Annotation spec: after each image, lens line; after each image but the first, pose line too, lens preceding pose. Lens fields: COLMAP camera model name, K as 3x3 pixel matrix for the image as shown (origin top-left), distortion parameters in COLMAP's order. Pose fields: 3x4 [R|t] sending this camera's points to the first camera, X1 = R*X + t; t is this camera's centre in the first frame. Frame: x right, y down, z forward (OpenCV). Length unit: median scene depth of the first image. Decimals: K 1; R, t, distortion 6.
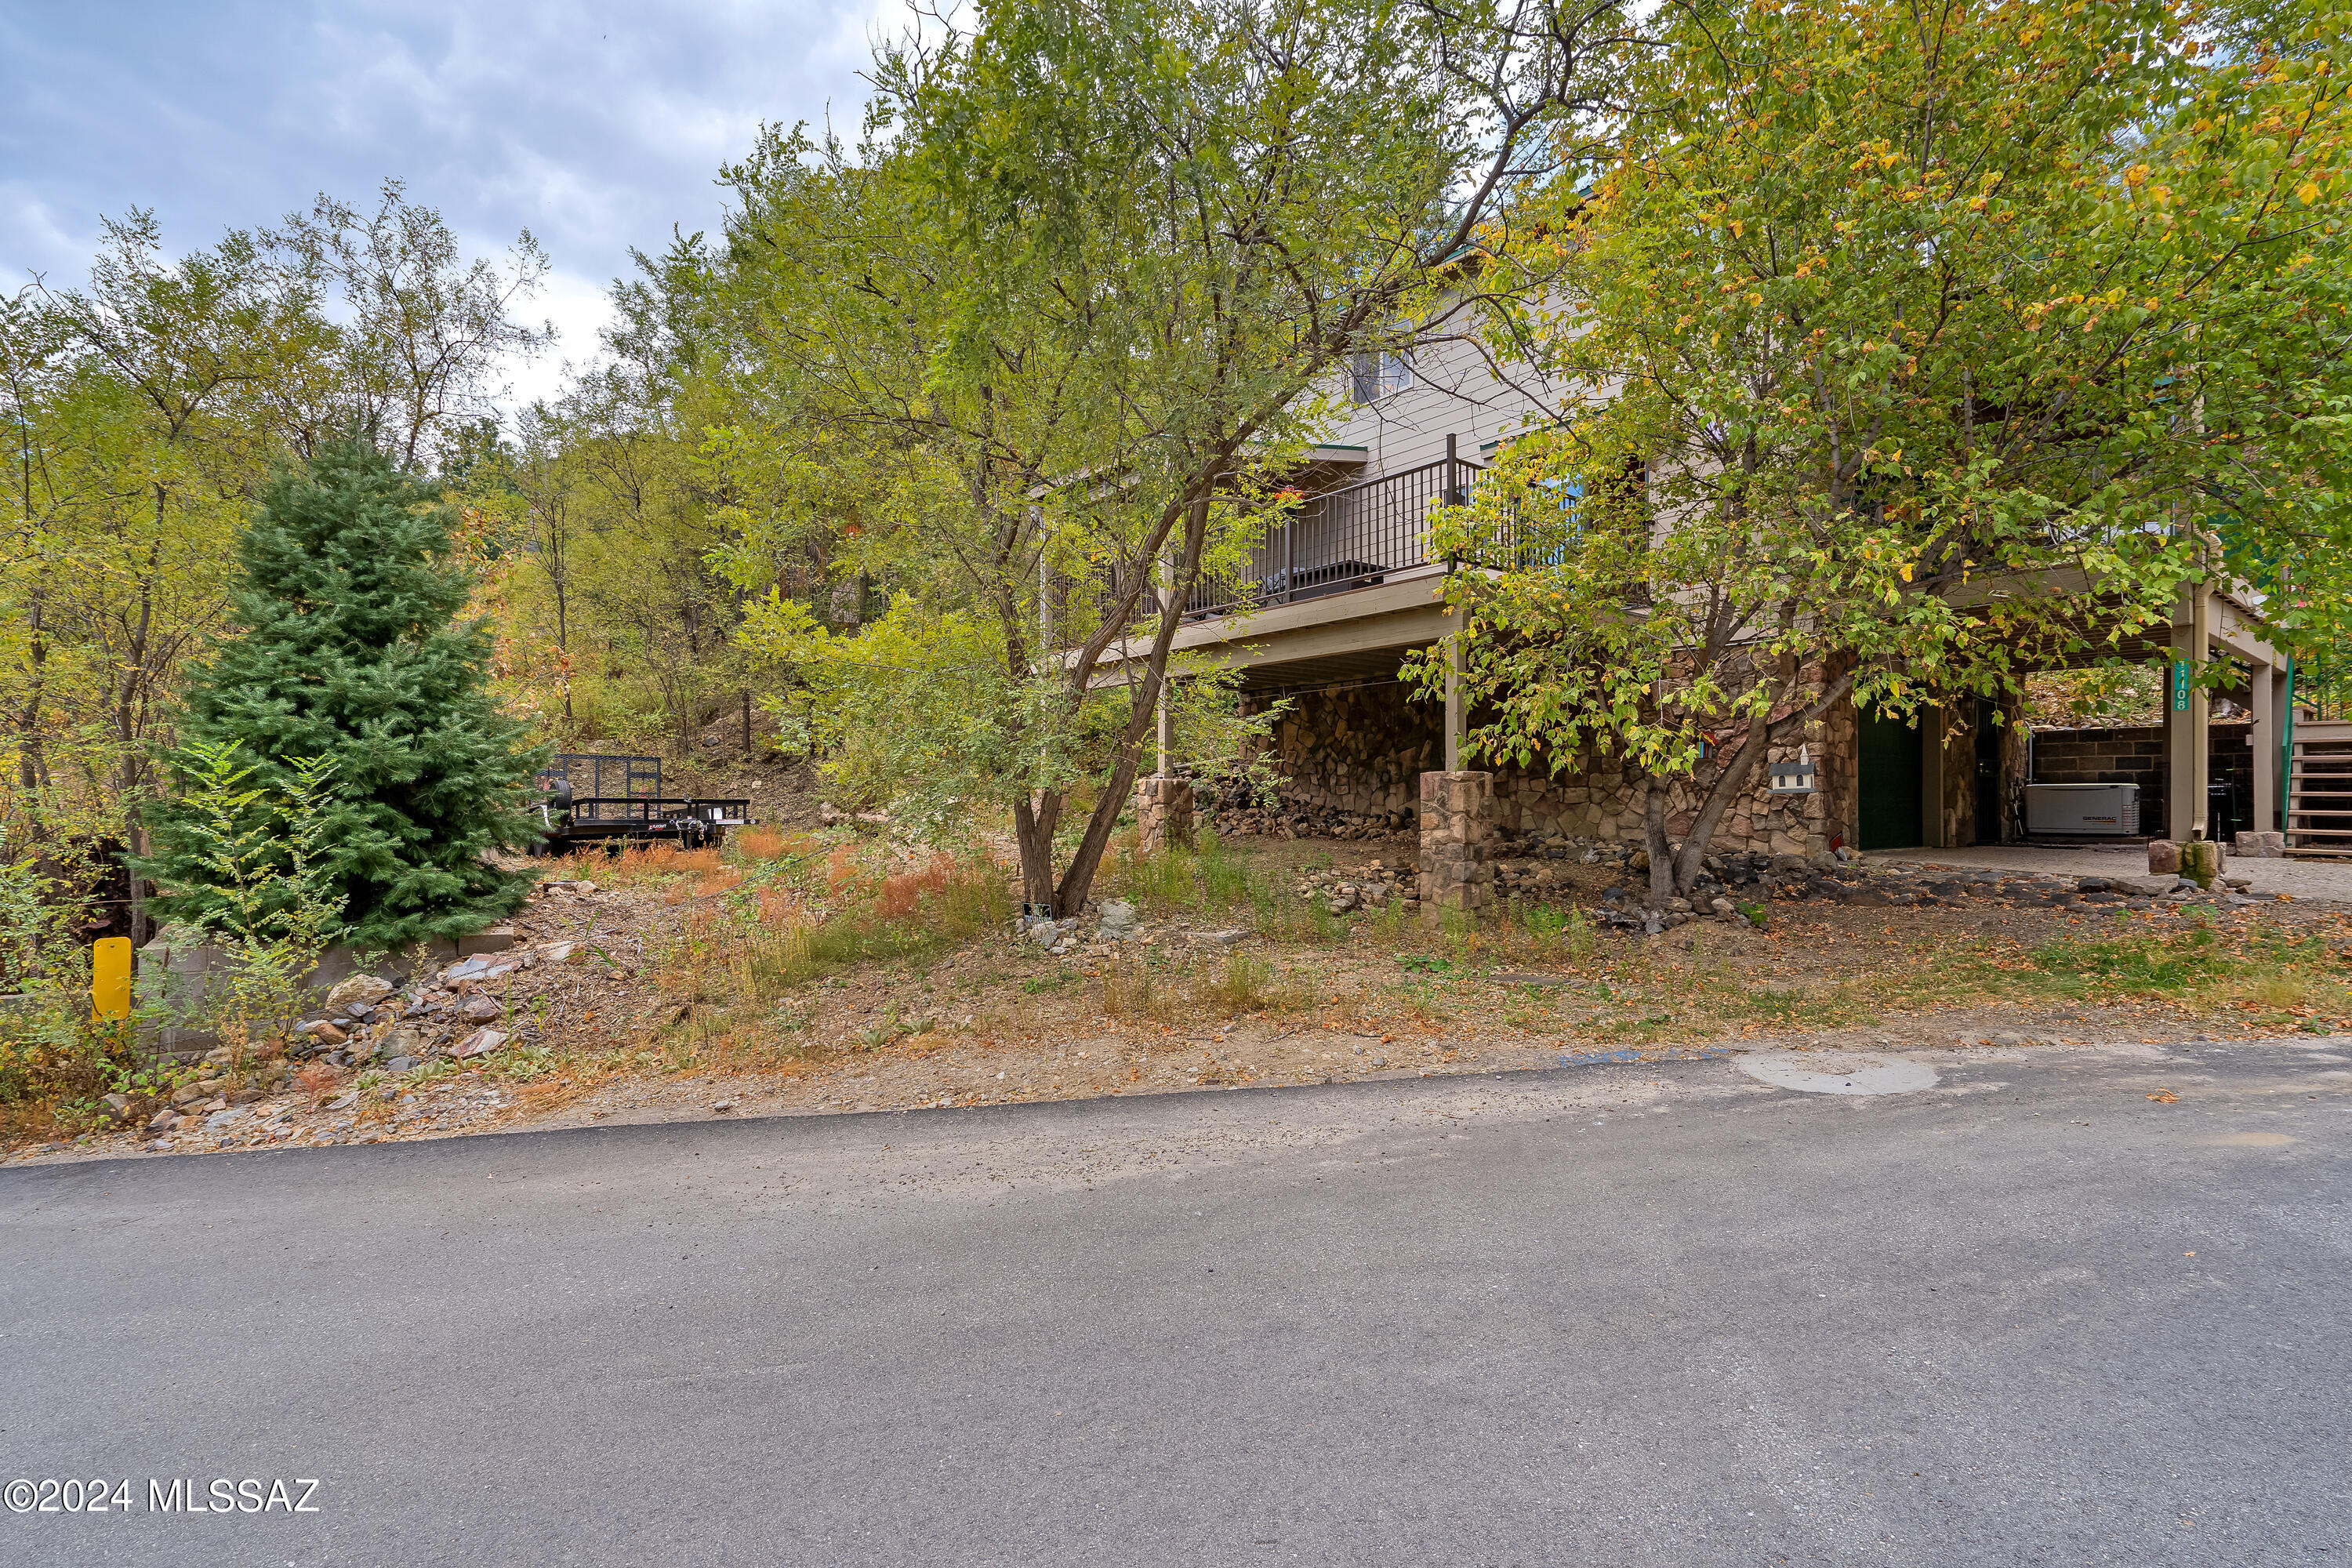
lens RADIAL K [[1081.1, 0, 1176.6], [0, 1081.1, 794.3], [0, 0, 1]] dist [-0.001960, 0.001213]
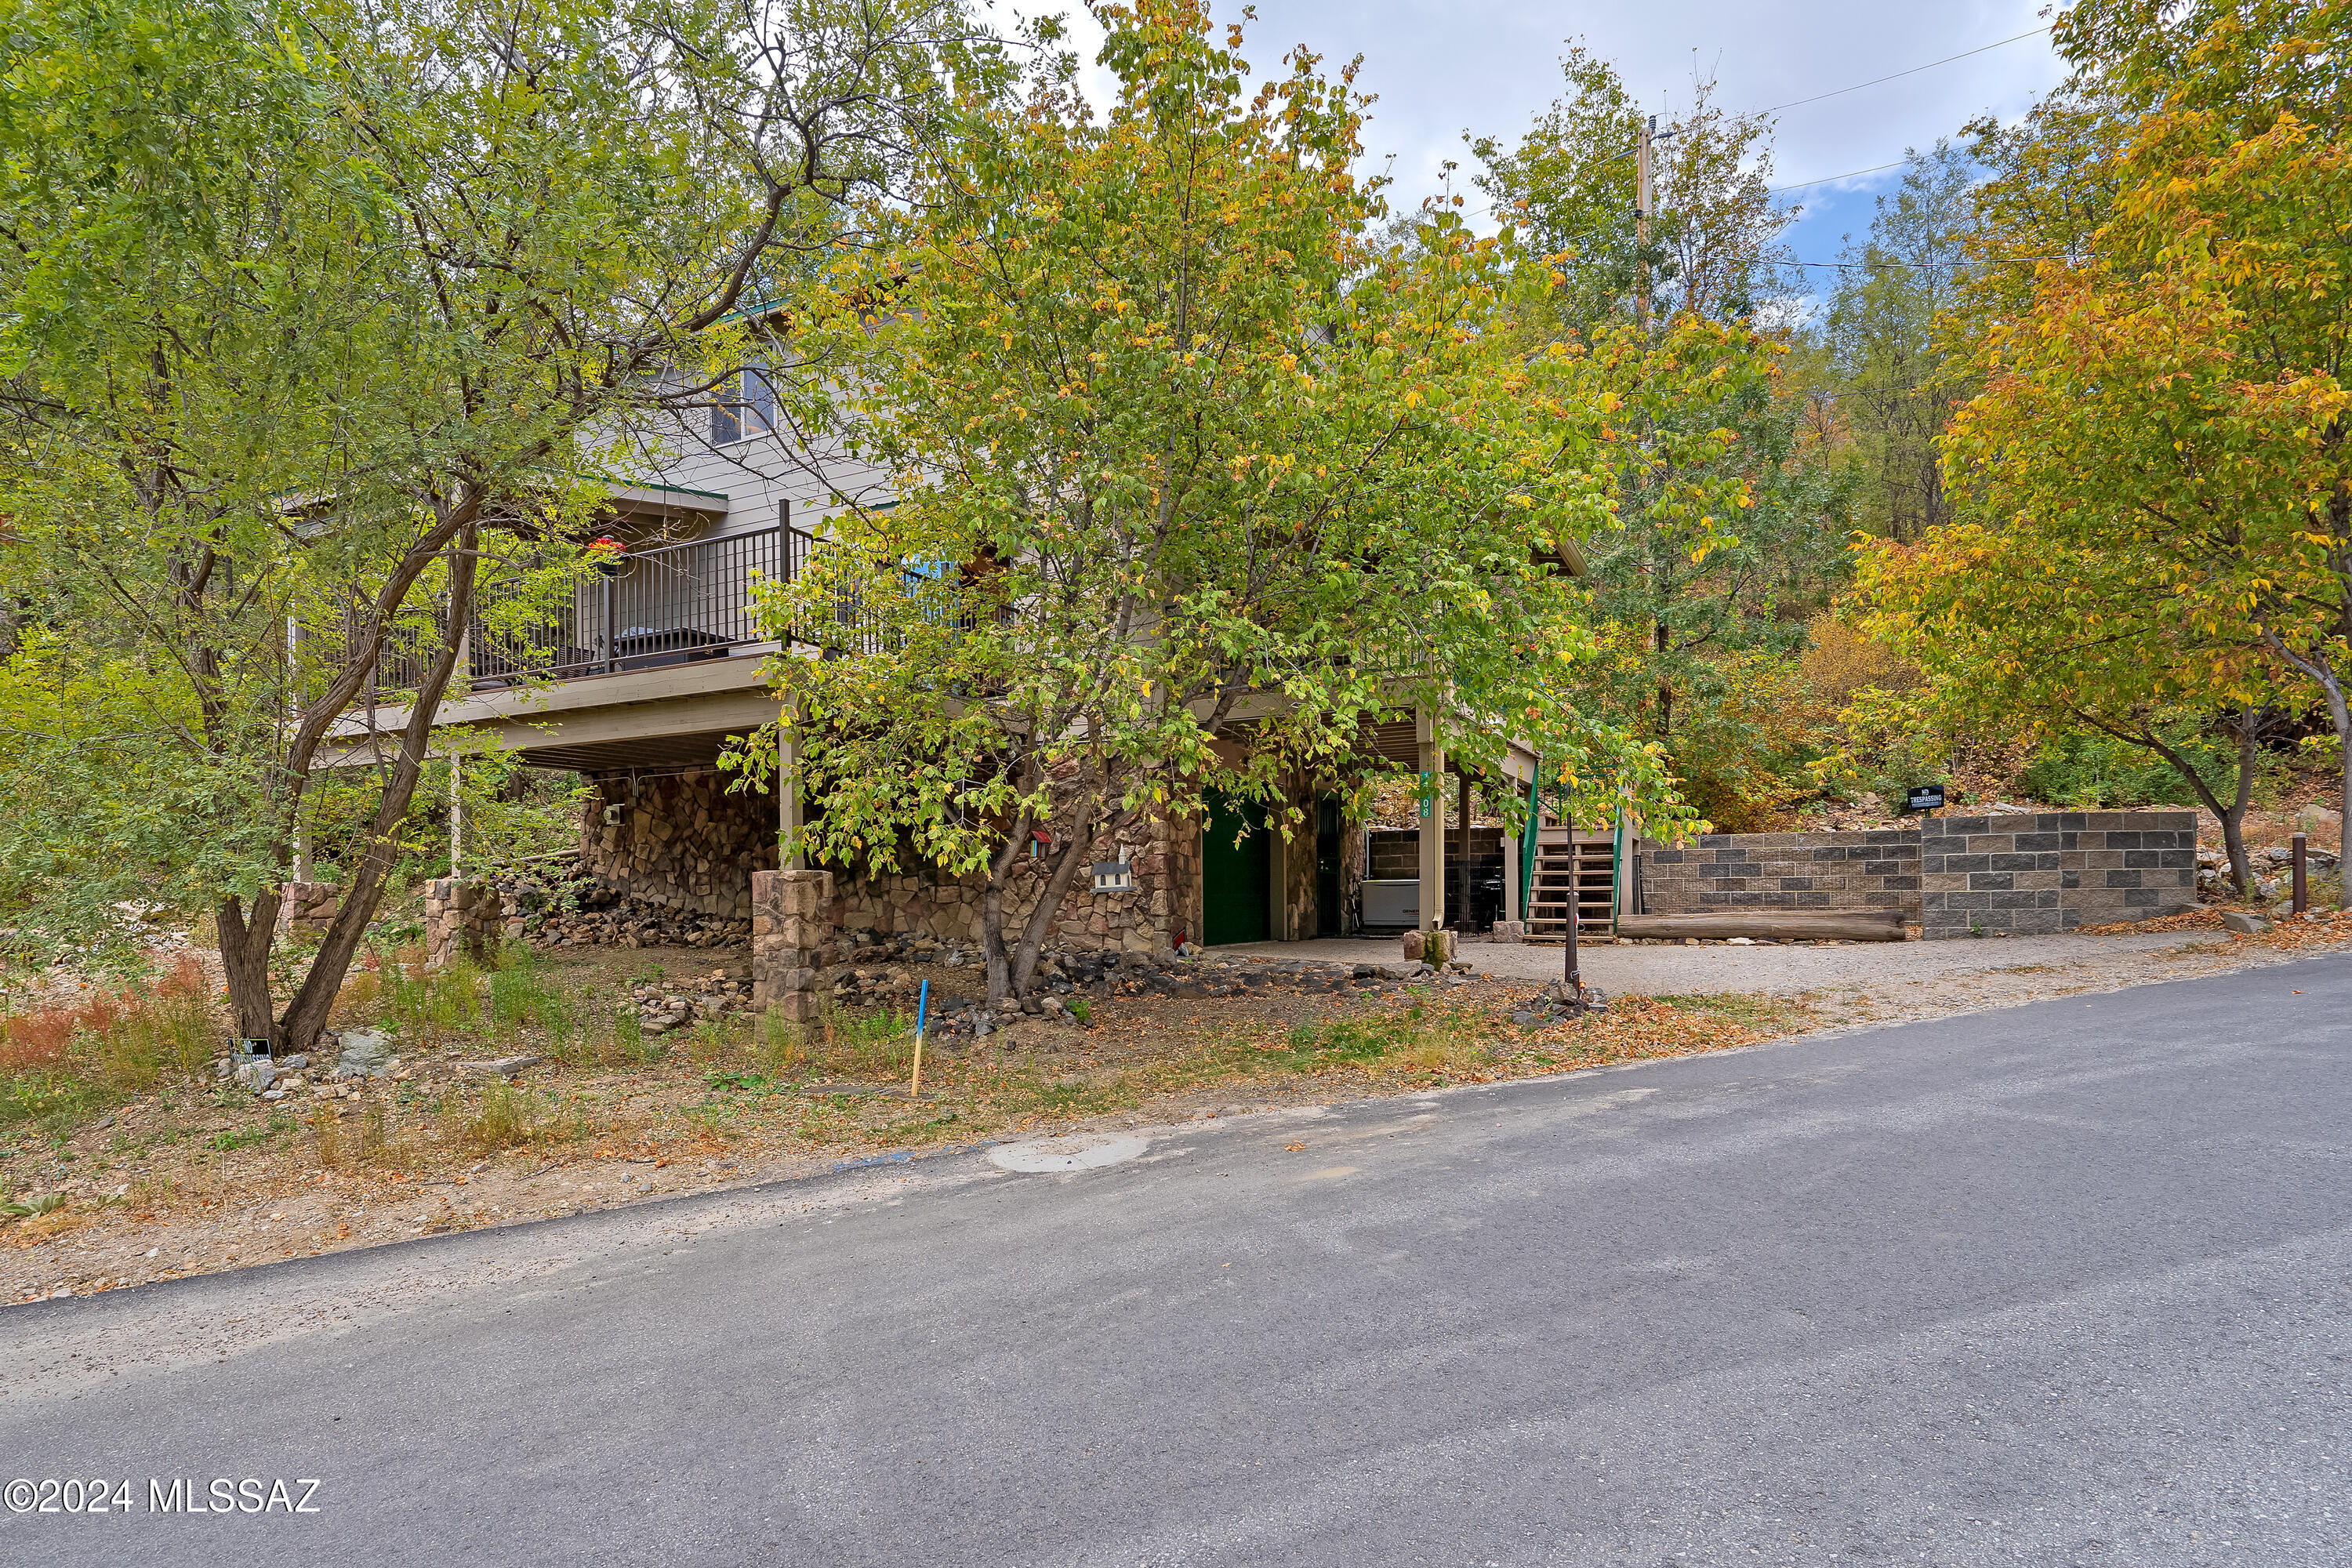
lens RADIAL K [[1282.4, 0, 1129.2], [0, 1282.4, 907.2], [0, 0, 1]] dist [-0.005328, 0.009992]
pose [[0.920758, -0.012470, 0.389934, 0.104055], [0.007823, 0.999878, 0.013503, -0.002429], [-0.390055, -0.009382, 0.920744, -0.119550]]
